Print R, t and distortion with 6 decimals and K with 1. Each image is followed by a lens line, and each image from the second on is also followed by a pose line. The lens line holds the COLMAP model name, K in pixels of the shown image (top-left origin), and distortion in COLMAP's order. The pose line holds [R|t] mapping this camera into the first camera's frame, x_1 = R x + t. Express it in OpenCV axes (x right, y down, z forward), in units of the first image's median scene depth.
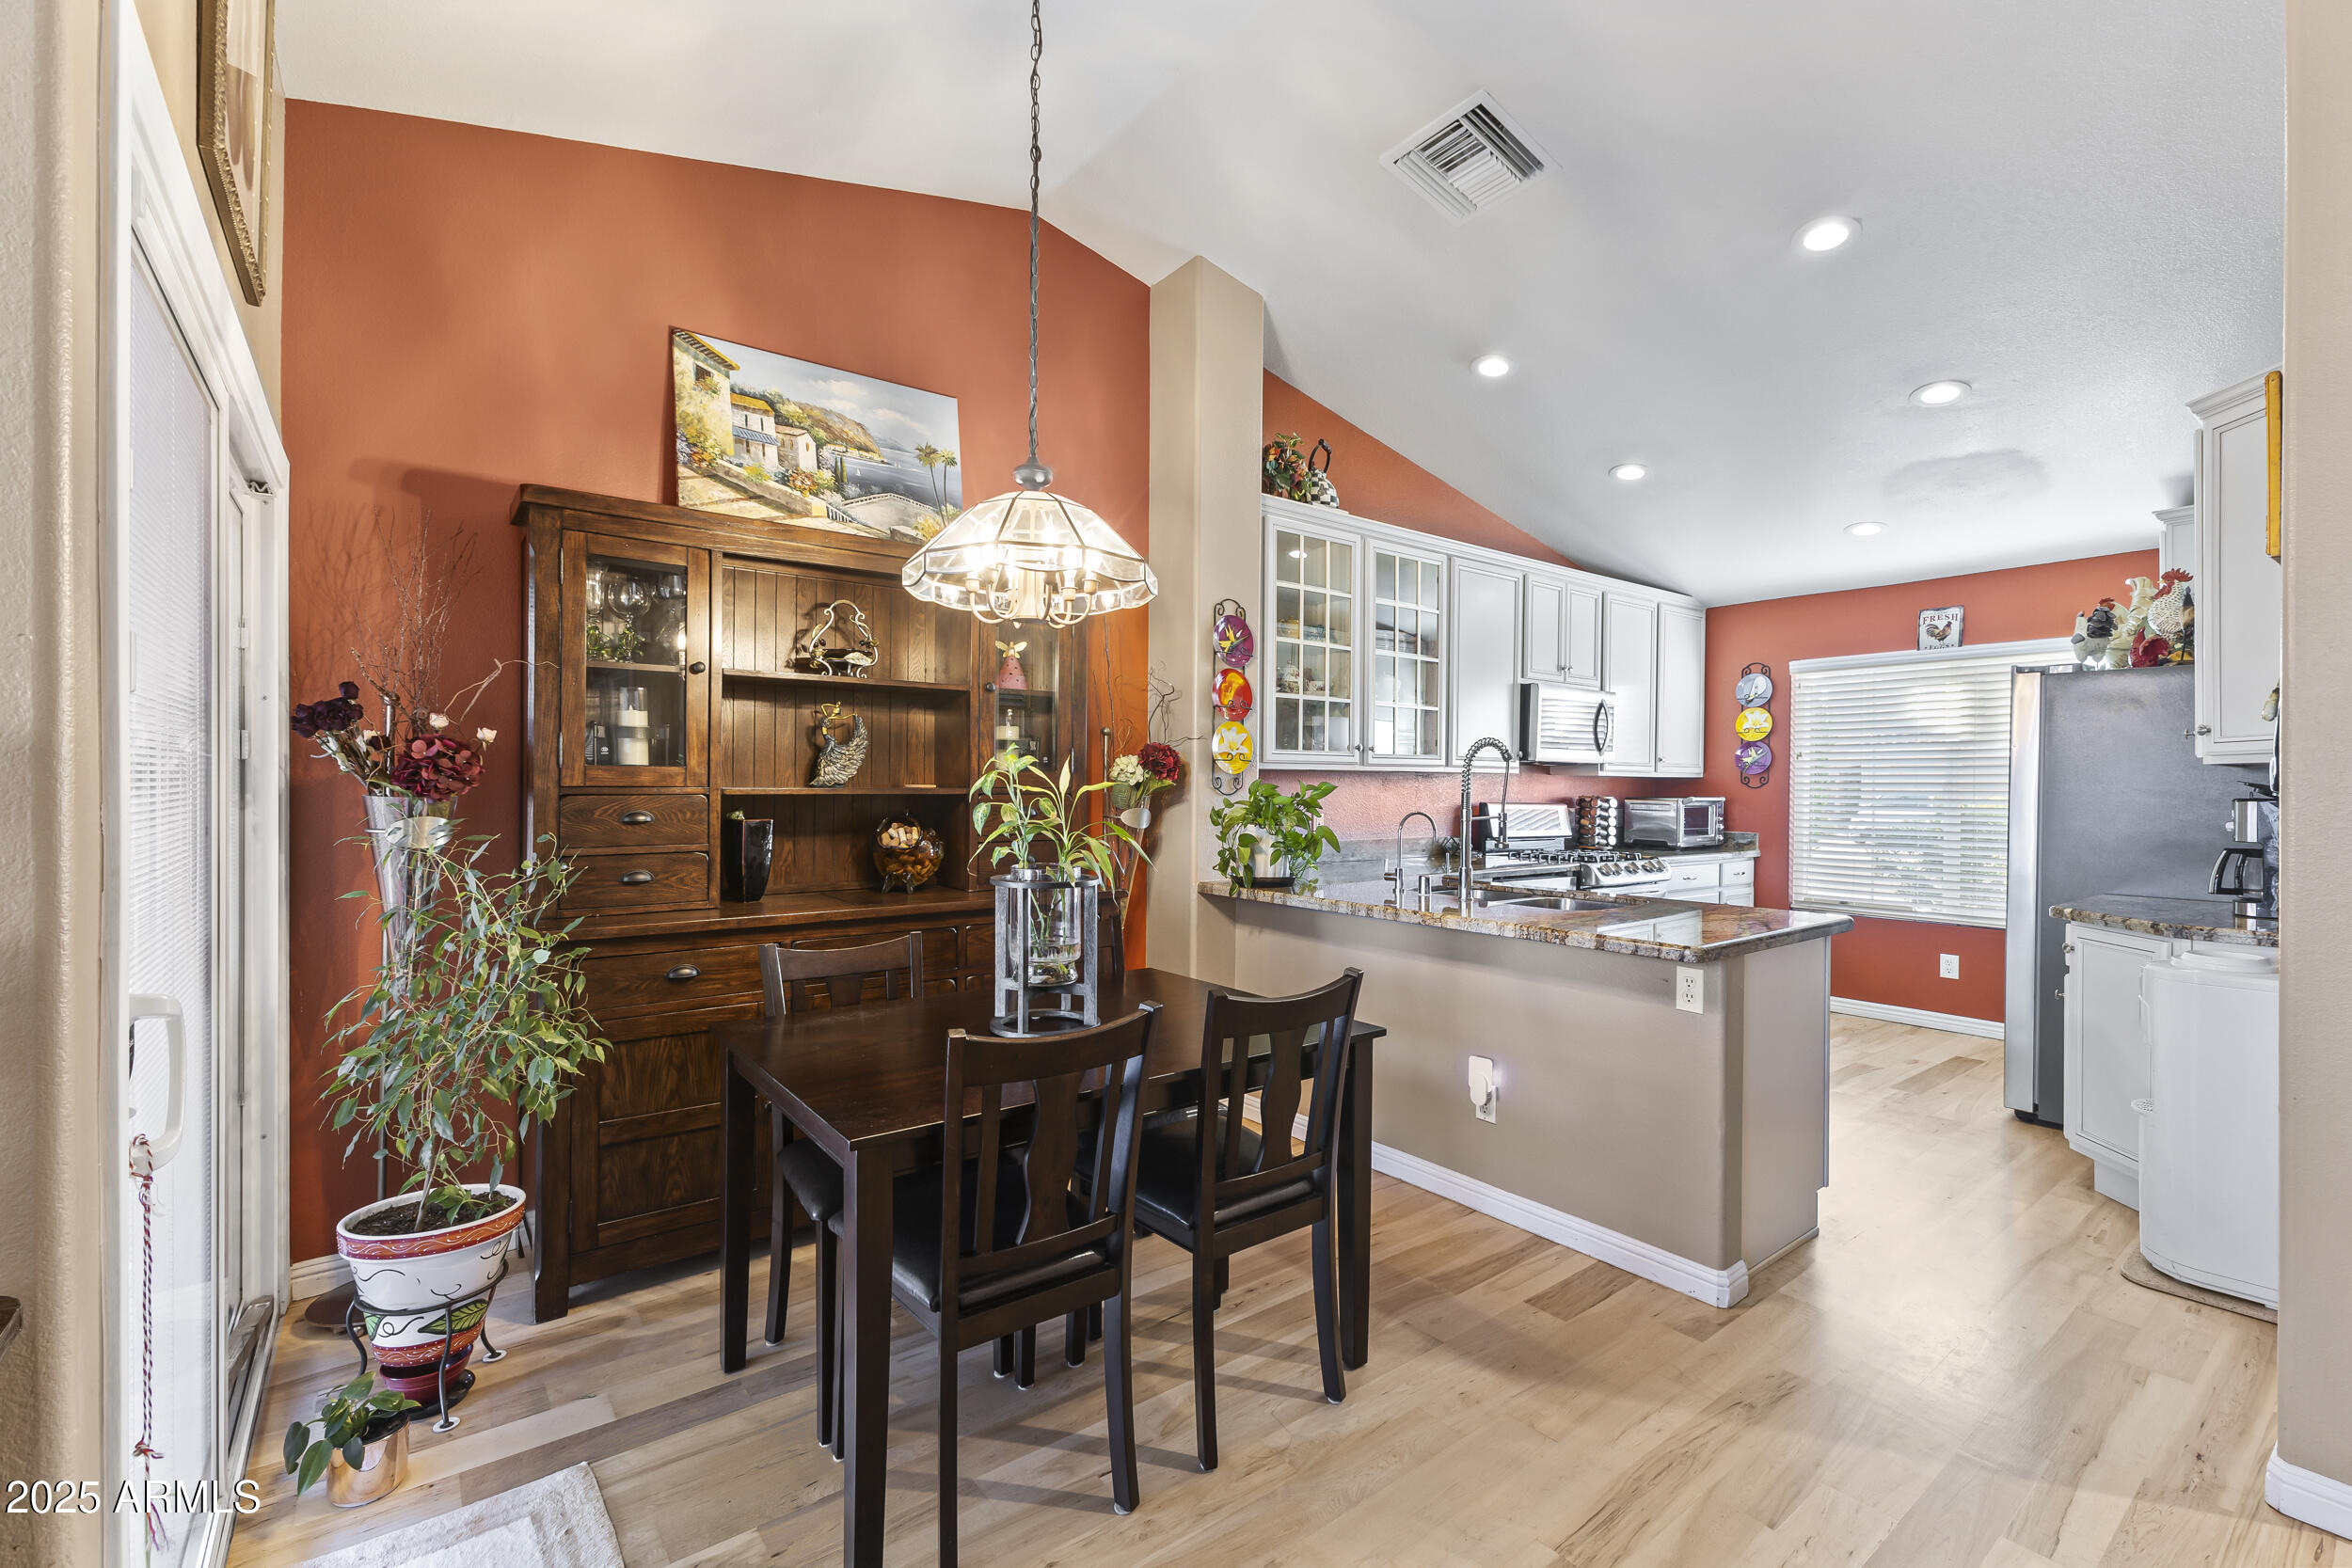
lens RADIAL K [[1006.3, 0, 1175.3], [0, 1006.3, 785.7], [0, 0, 1]] dist [0.009568, -0.002684]
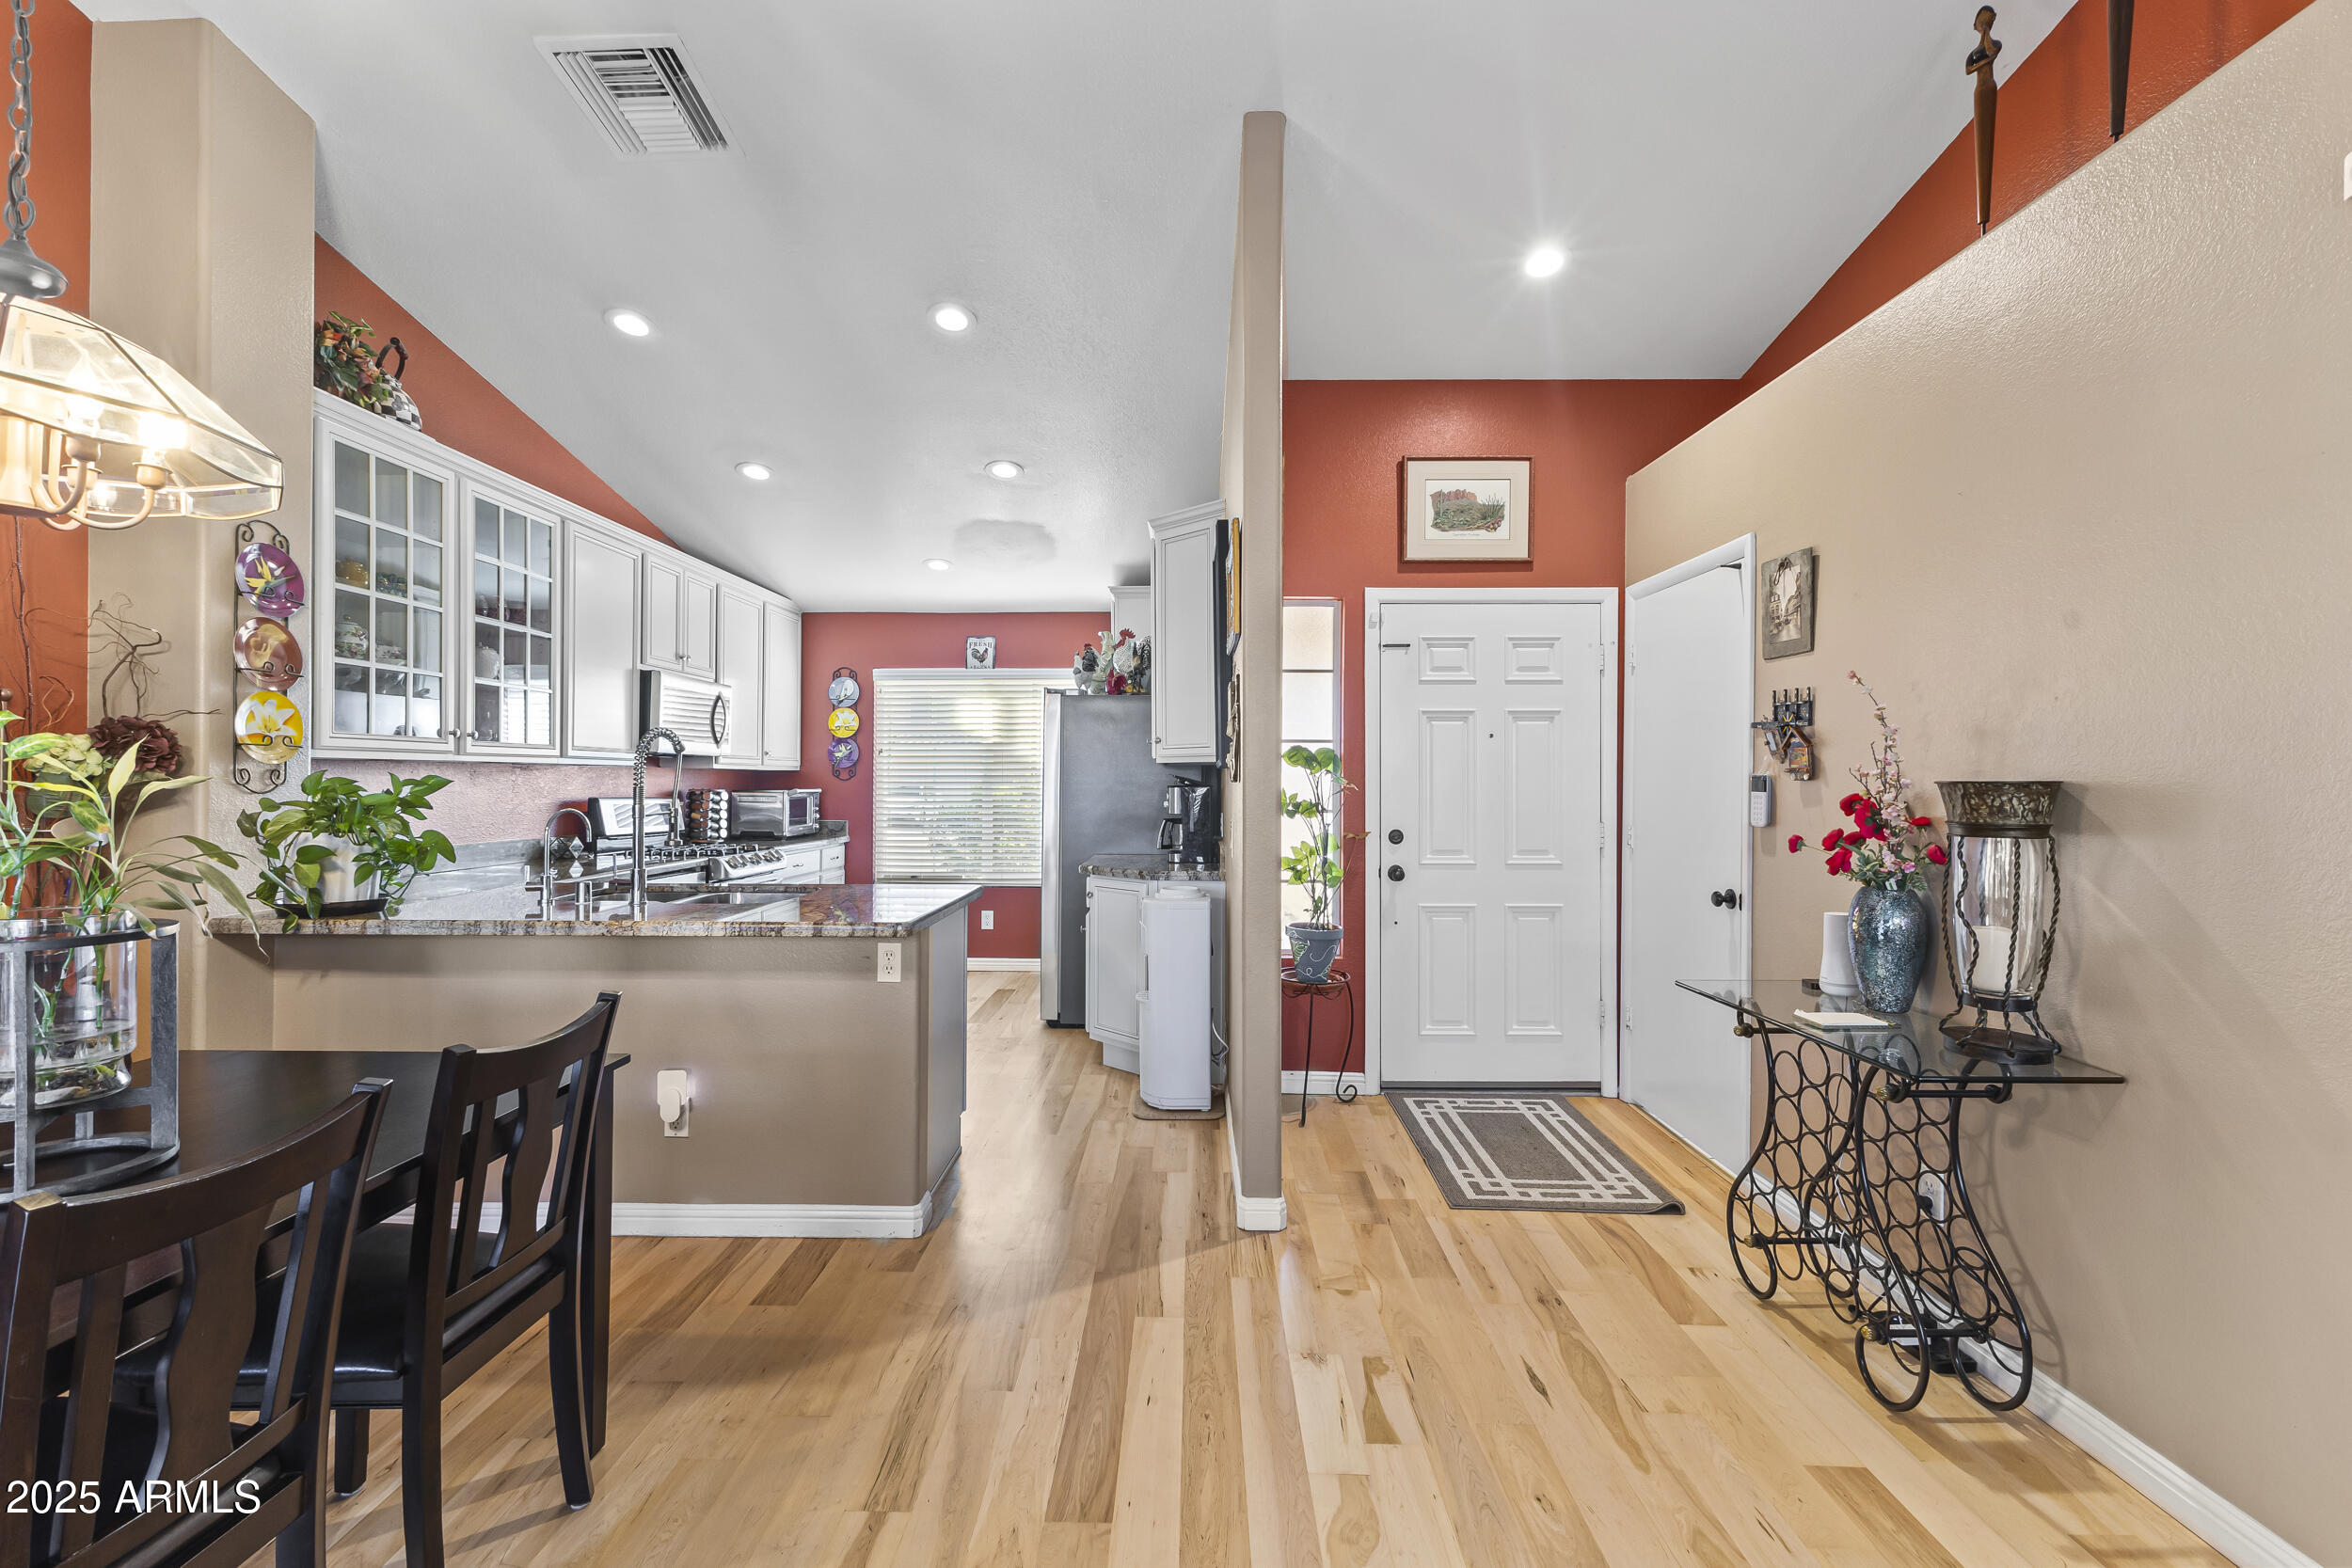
lens RADIAL K [[1006.3, 0, 1167.4], [0, 1006.3, 779.7], [0, 0, 1]] dist [0.009568, -0.002684]
pose [[0.625914, -0.004144, 0.779881, -0.119917], [0.002982, 0.999991, 0.002920, -0.000762], [-0.779886, 0.000498, 0.625921, 0.050399]]
